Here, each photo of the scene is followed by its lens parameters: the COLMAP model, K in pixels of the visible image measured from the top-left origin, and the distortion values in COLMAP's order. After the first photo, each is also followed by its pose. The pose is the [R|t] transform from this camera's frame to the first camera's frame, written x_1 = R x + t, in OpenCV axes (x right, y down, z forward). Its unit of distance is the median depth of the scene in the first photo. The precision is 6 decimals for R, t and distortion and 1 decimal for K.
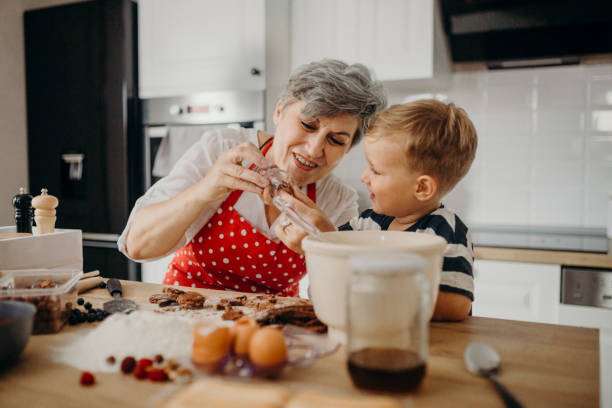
lens RADIAL K [[607.7, 0, 304.5], [0, 607.7, 204.2], [0, 0, 1]] dist [-0.046312, 0.028709]
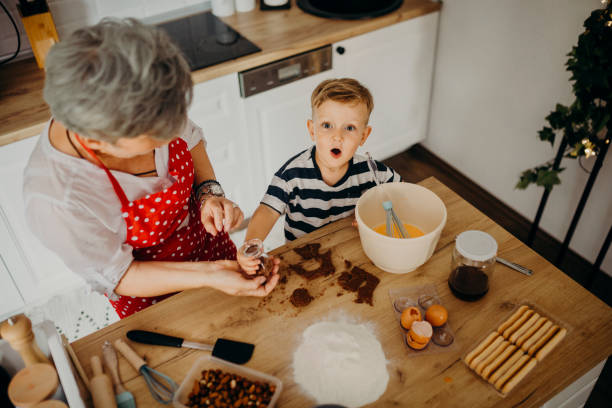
lens RADIAL K [[591.1, 0, 305.2], [0, 591.1, 203.5], [0, 0, 1]] dist [-0.072272, 0.104761]
pose [[0.527084, -0.561926, 0.637513, -0.657300], [0.087240, 0.781995, 0.617149, -0.634002], [-0.845324, -0.269672, 0.461199, 0.318098]]
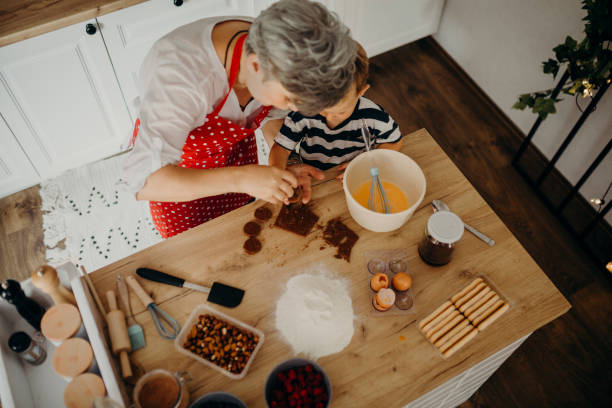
lens RADIAL K [[591.1, 0, 305.2], [0, 591.1, 203.5], [0, 0, 1]] dist [-0.072272, 0.104761]
pose [[0.586214, -0.679652, 0.440938, -0.535356], [0.034514, 0.564719, 0.824561, -0.894768], [-0.809421, -0.468150, 0.354504, 0.351427]]
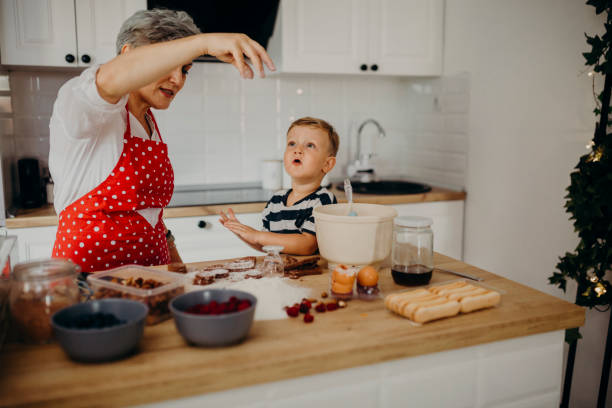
lens RADIAL K [[591.1, 0, 305.2], [0, 591.1, 203.5], [0, 0, 1]] dist [-0.072272, 0.104761]
pose [[0.674753, -0.112707, 0.729387, -0.787506], [0.042821, 0.992585, 0.113764, -0.109932], [-0.736801, -0.045530, 0.674575, -0.036259]]
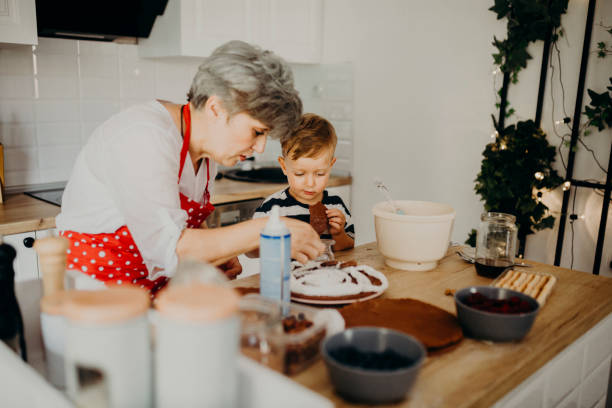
lens RADIAL K [[591.1, 0, 305.2], [0, 591.1, 203.5], [0, 0, 1]] dist [-0.072272, 0.104761]
pose [[0.313839, -0.171085, 0.933935, -1.023721], [0.034934, 0.985047, 0.168709, -0.174183], [-0.948833, -0.020322, 0.315123, 0.475479]]
